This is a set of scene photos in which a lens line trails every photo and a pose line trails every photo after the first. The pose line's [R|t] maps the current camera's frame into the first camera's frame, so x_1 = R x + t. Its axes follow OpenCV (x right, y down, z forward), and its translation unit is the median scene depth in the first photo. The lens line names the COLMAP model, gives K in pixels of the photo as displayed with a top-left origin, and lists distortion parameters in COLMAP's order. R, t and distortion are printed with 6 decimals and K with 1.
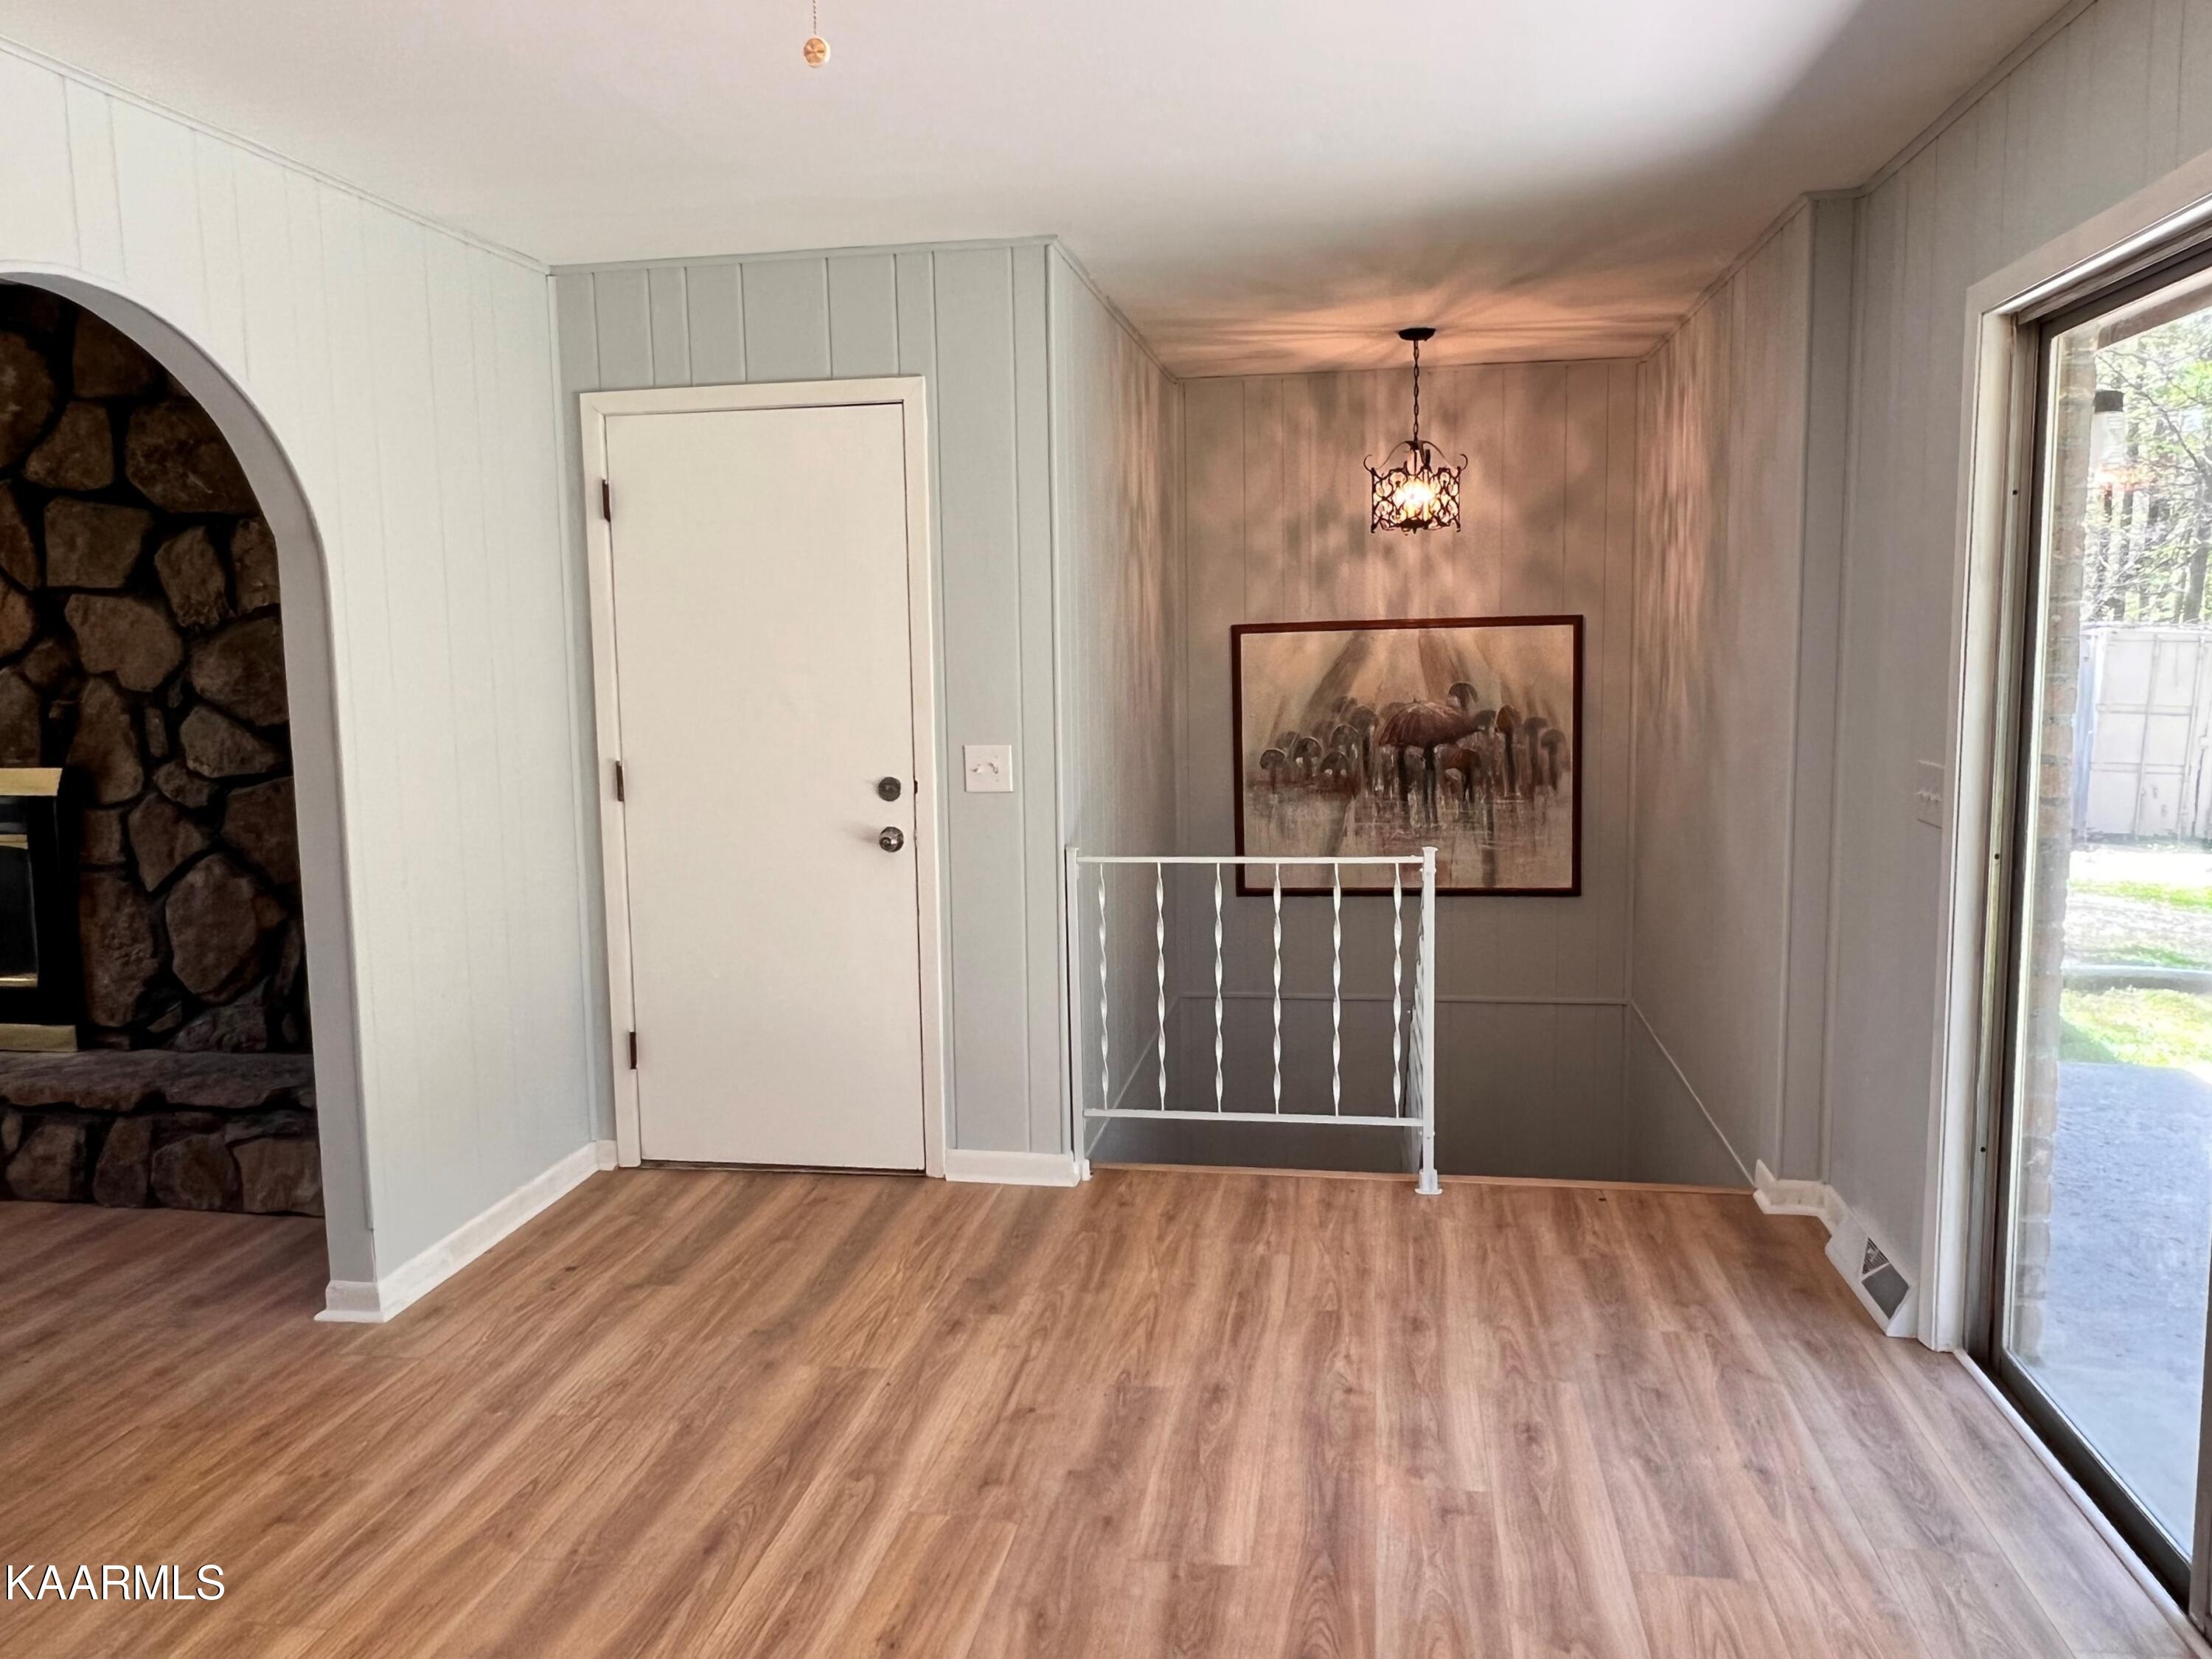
lens RADIAL K [[1610.4, 0, 1106.0], [0, 1610.4, 829.5], [0, 0, 1]] dist [-0.004385, 0.001123]
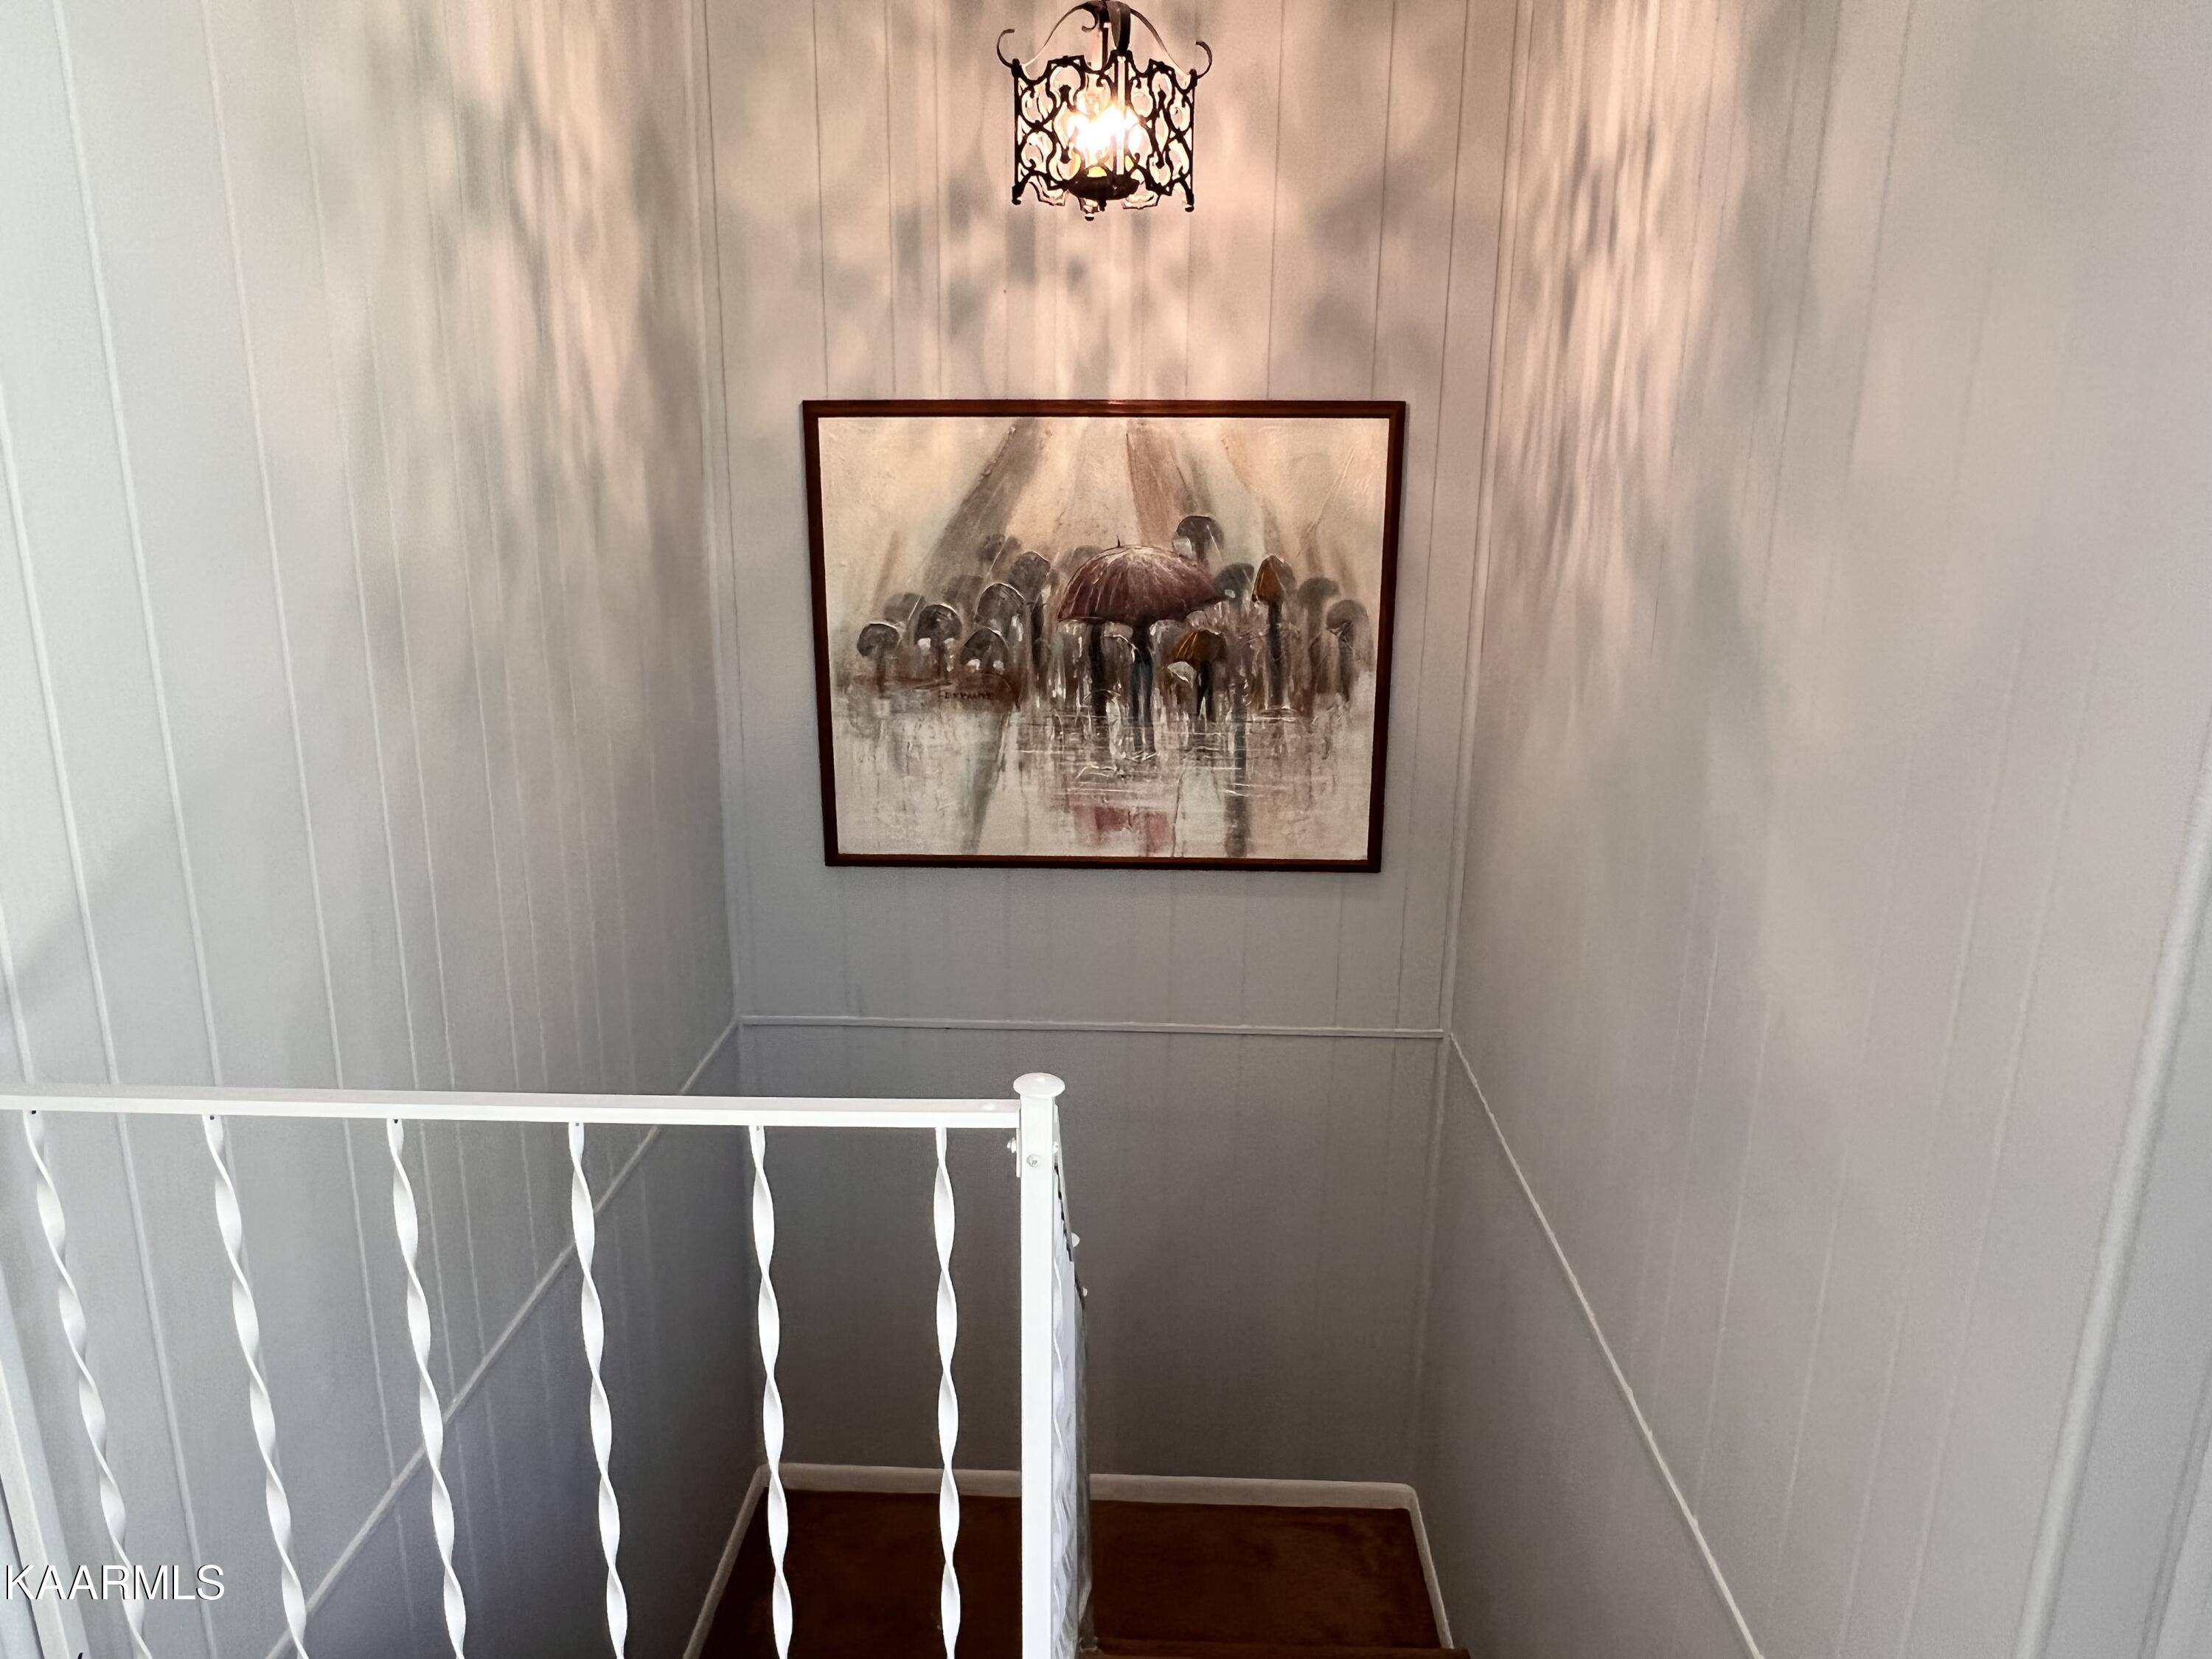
lens RADIAL K [[1462.4, 0, 1106.0], [0, 1462.4, 829.5], [0, 0, 1]] dist [-0.006862, -0.000923]
pose [[0.990341, -0.006317, 0.138510, 0.113271], [-0.013116, 0.990213, 0.138943, -0.051298], [-0.138032, -0.139418, 0.980566, 0.467457]]
